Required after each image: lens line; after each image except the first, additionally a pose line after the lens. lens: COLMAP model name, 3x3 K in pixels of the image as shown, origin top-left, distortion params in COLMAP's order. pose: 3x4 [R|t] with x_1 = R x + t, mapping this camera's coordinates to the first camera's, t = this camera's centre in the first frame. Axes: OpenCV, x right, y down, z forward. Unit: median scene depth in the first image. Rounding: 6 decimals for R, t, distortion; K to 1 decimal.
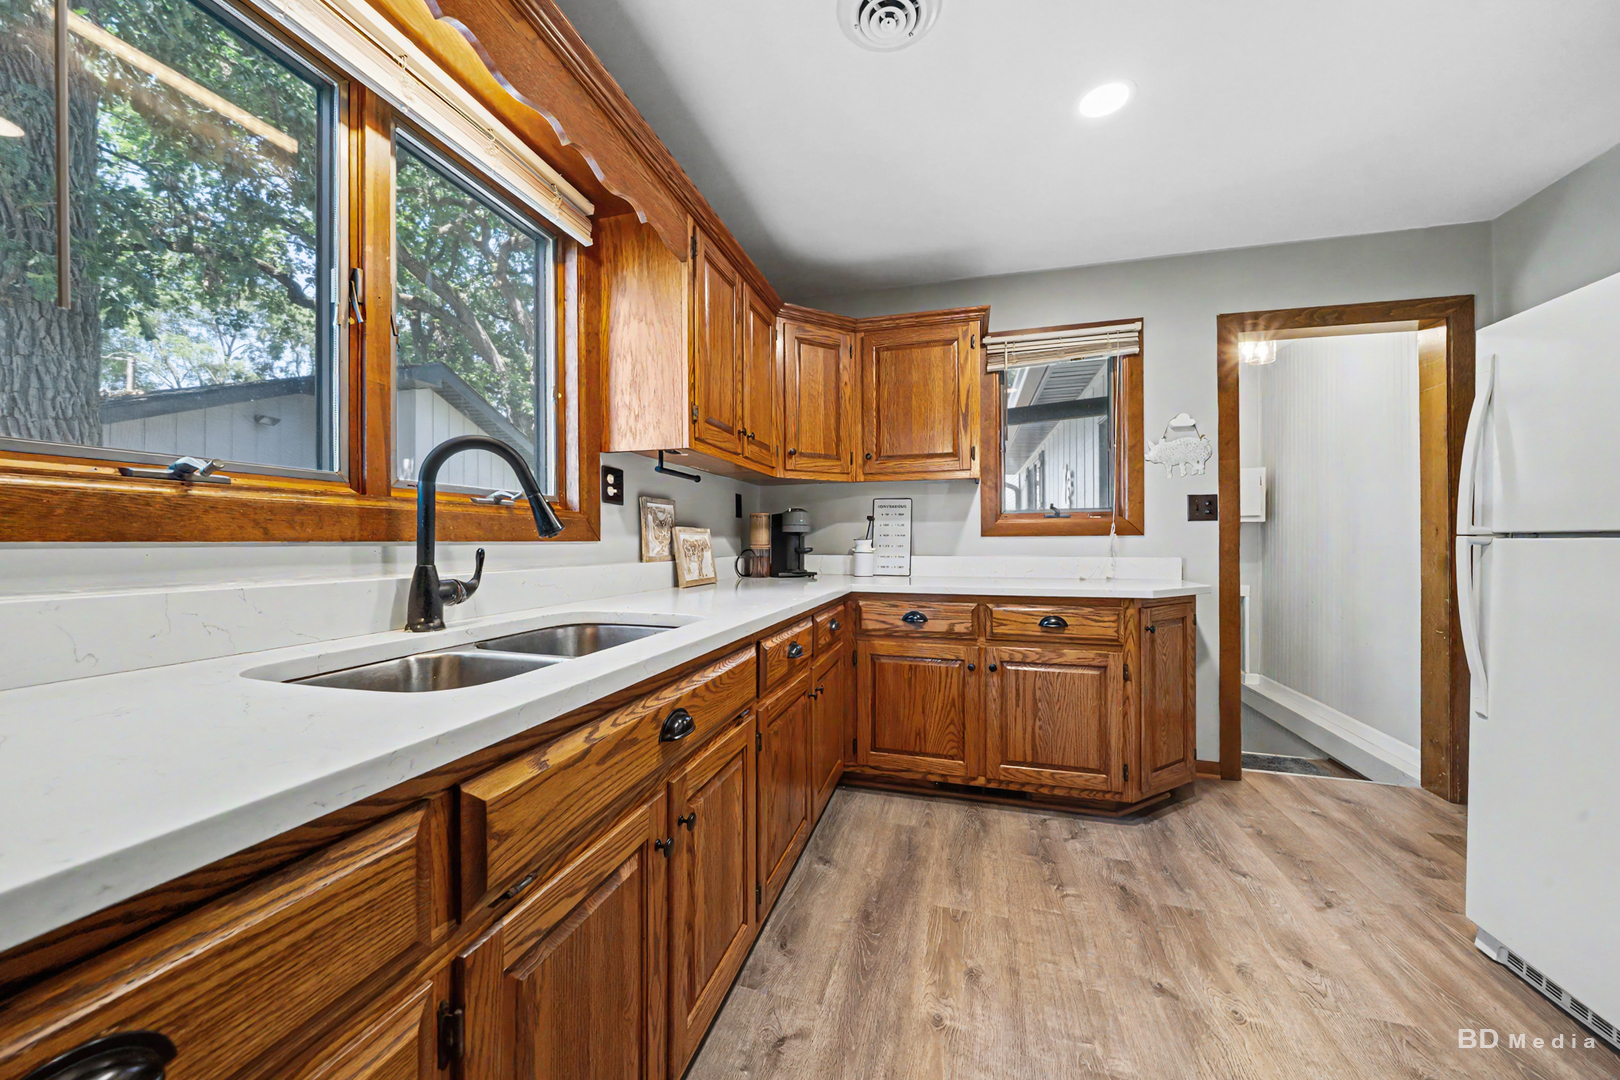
lens RADIAL K [[564.3, 0, 813.8], [0, 564.3, 540.4], [0, 0, 1]] dist [-0.002114, -0.000463]
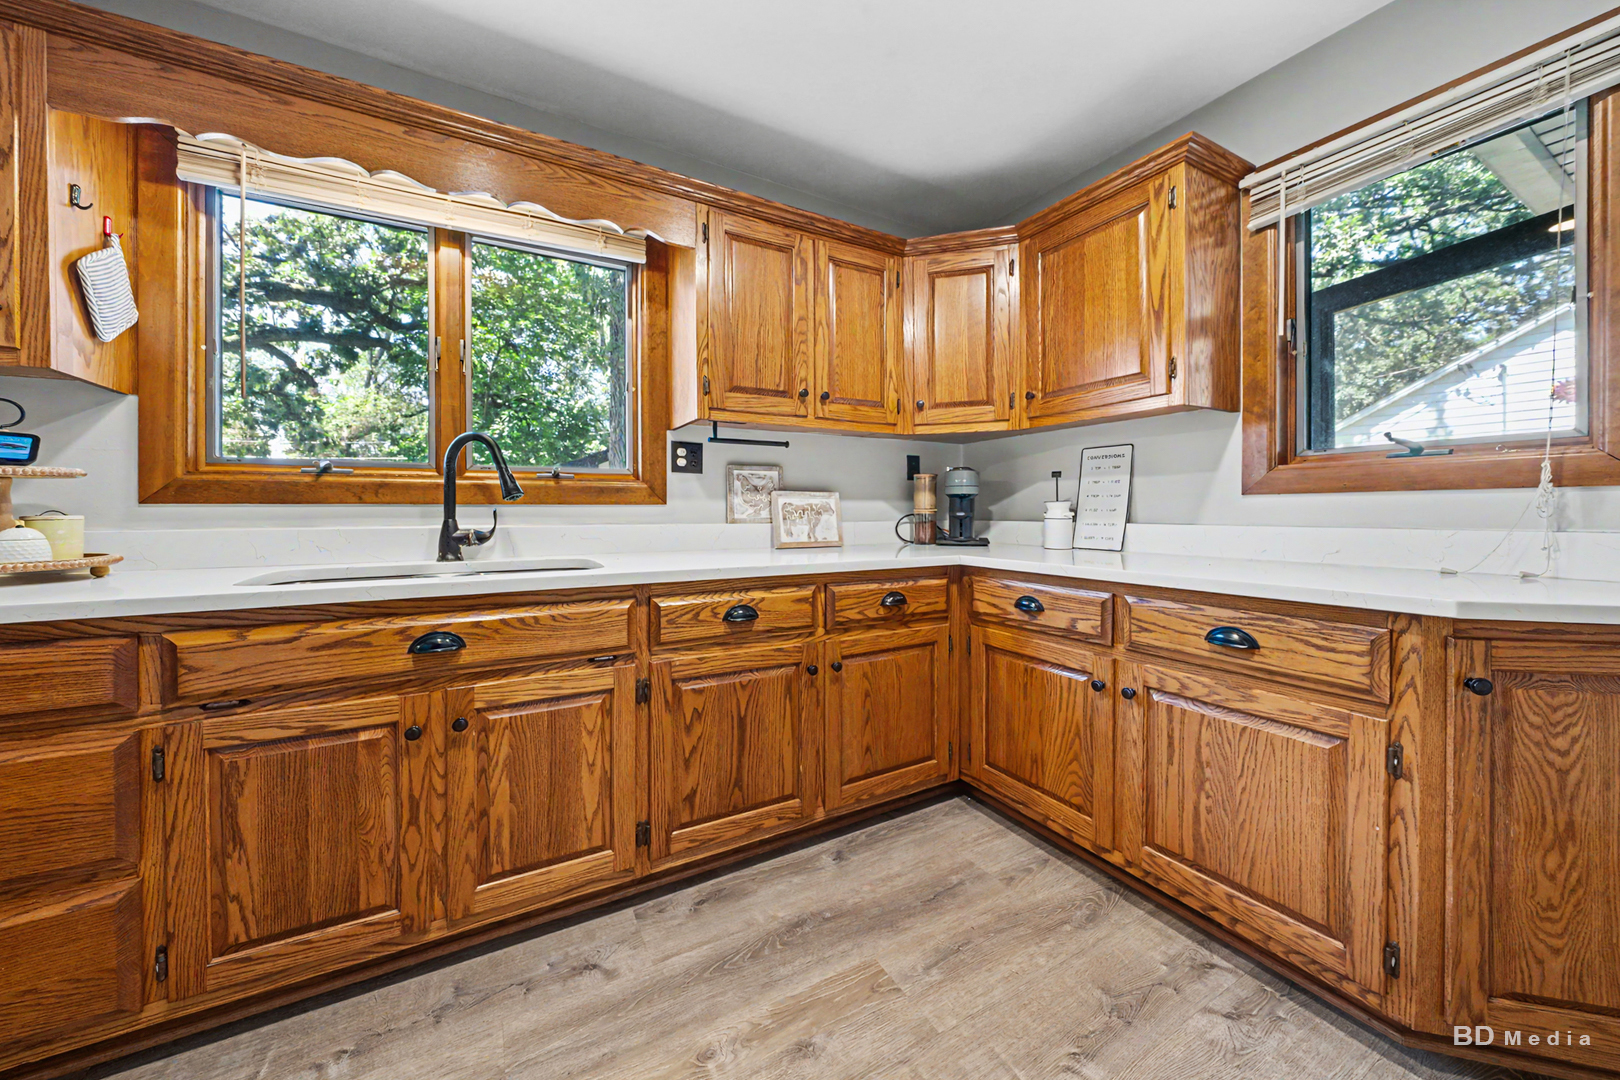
lens RADIAL K [[564.3, 0, 840.3], [0, 564.3, 514.1], [0, 0, 1]] dist [-0.002114, -0.000463]
pose [[0.714535, 0.002242, -0.699596, 0.541276], [0.004563, 0.999959, 0.007866, 0.010154], [0.699585, -0.008812, 0.714495, 0.299562]]
